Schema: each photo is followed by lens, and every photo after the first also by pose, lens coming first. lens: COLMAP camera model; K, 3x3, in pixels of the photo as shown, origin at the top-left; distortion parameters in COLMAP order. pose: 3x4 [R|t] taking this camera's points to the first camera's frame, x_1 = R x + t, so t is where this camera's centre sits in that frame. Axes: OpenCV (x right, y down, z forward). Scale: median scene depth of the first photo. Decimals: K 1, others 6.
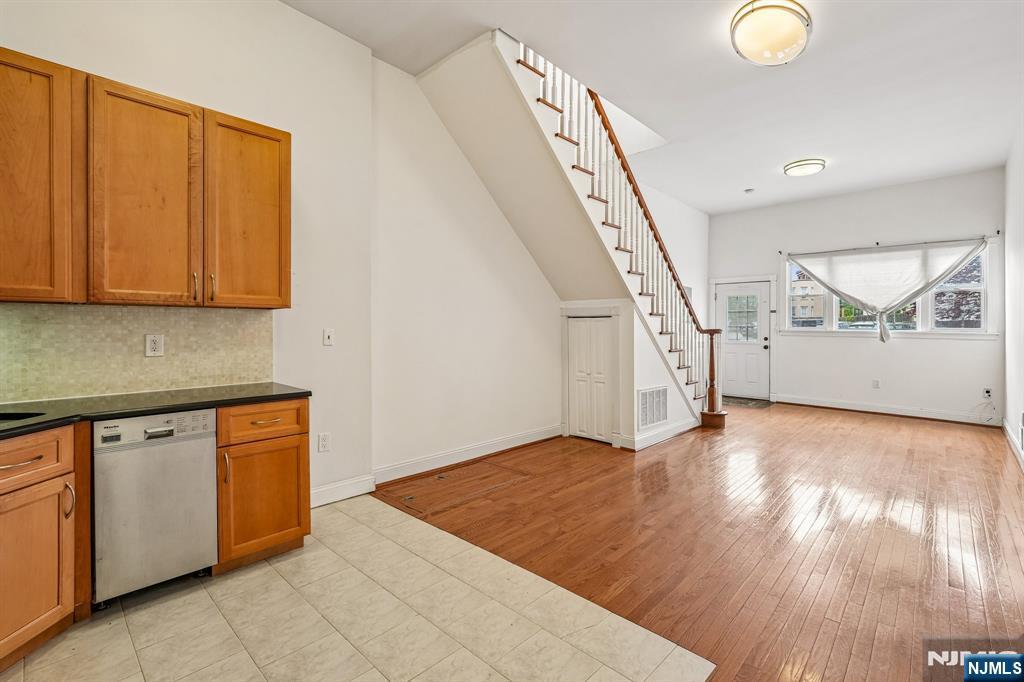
lens RADIAL K [[465.8, 0, 506.0], [0, 465.8, 325.6], [0, 0, 1]] dist [-0.004722, 0.003746]
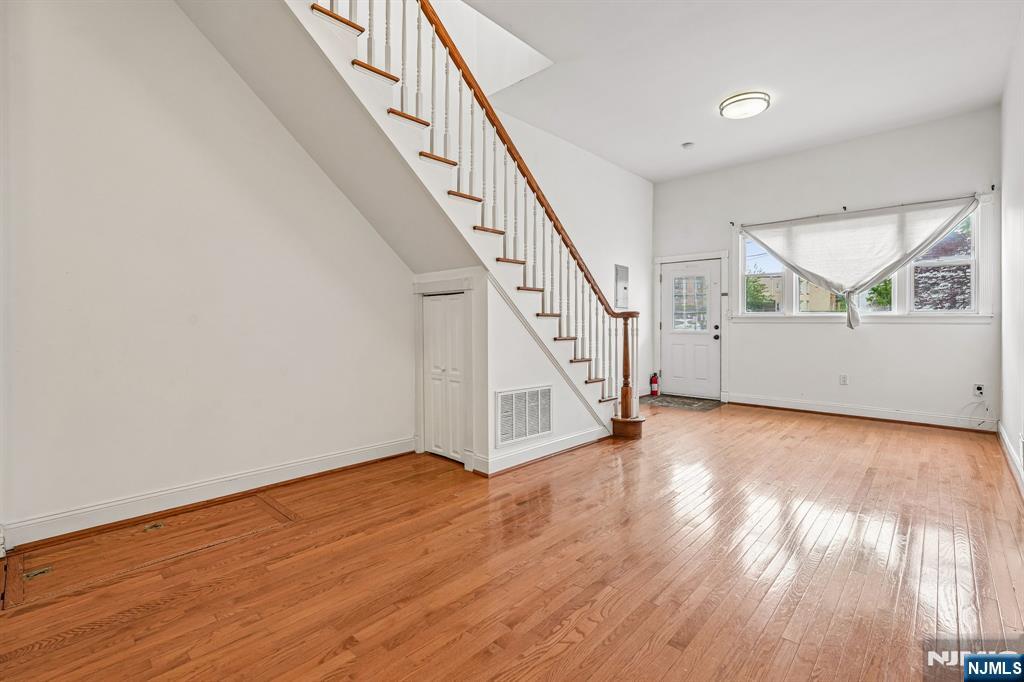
lens RADIAL K [[465.8, 0, 502.0], [0, 465.8, 327.7], [0, 0, 1]] dist [-0.004722, 0.003746]
pose [[0.999960, -0.008760, -0.001611, 0.266114], [0.008774, 0.999922, 0.008920, 0.028271], [0.001533, -0.008933, 0.999959, 0.244650]]
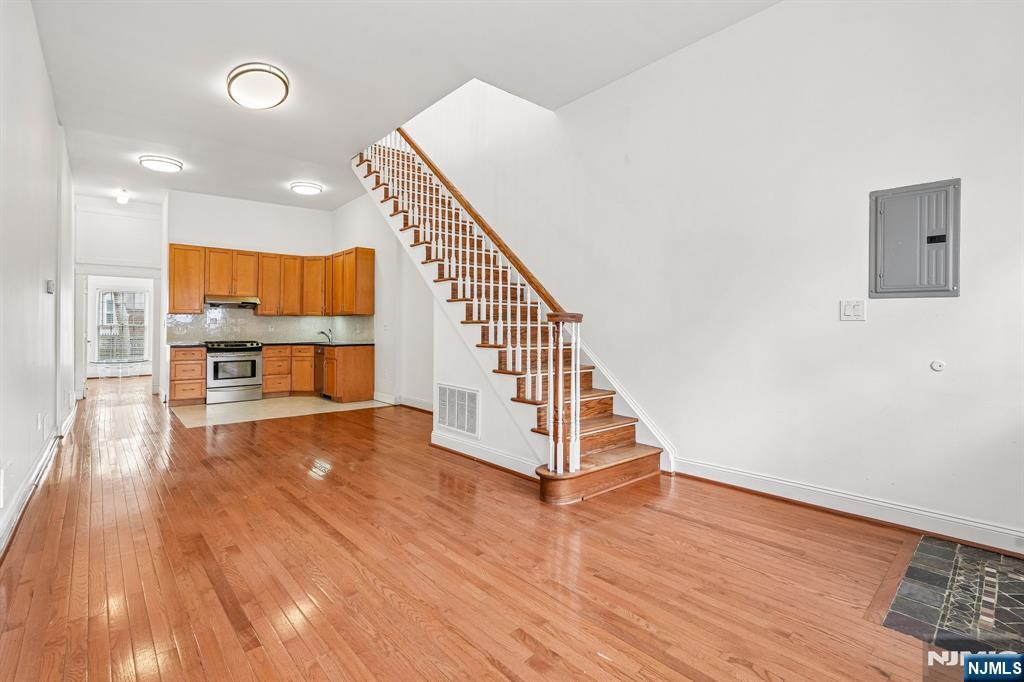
lens RADIAL K [[465.8, 0, 512.2], [0, 465.8, 318.6], [0, 0, 1]] dist [-0.004722, 0.003746]
pose [[-0.071504, -0.023808, -0.997156, 1.087529], [0.001287, 0.999712, -0.023961, 0.027032], [0.997440, -0.002997, -0.071452, 1.082788]]
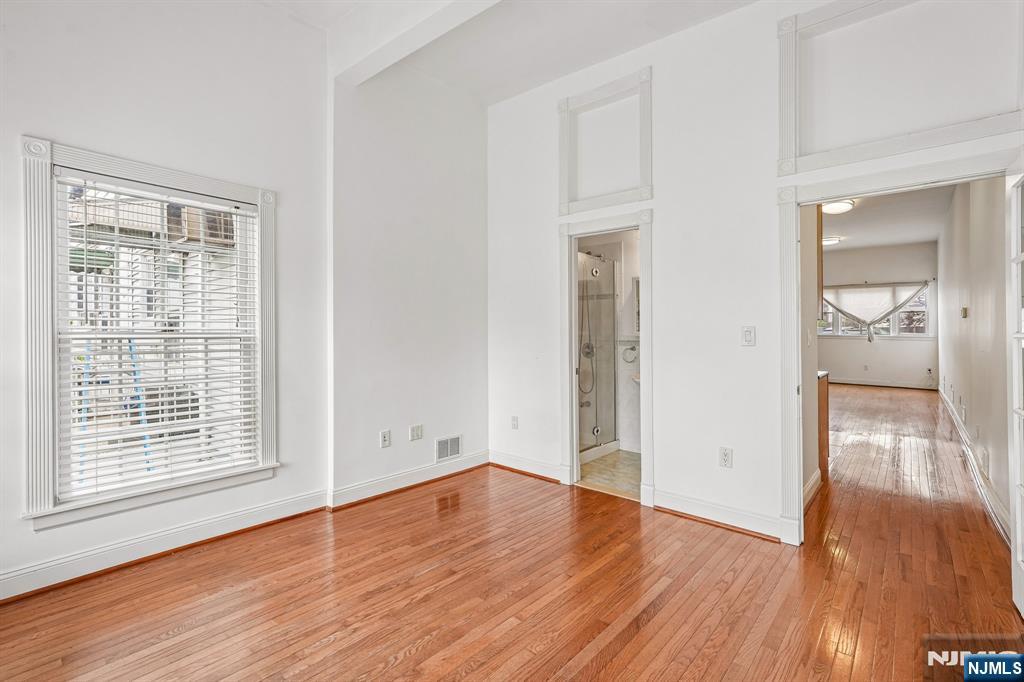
lens RADIAL K [[465.8, 0, 510.5], [0, 465.8, 328.5], [0, 0, 1]] dist [-0.004722, 0.003746]
pose [[0.998030, -0.002450, 0.062688, -0.755337], [0.002836, 0.999978, -0.006060, -0.009120], [-0.062672, 0.006226, 0.998015, -0.758299]]
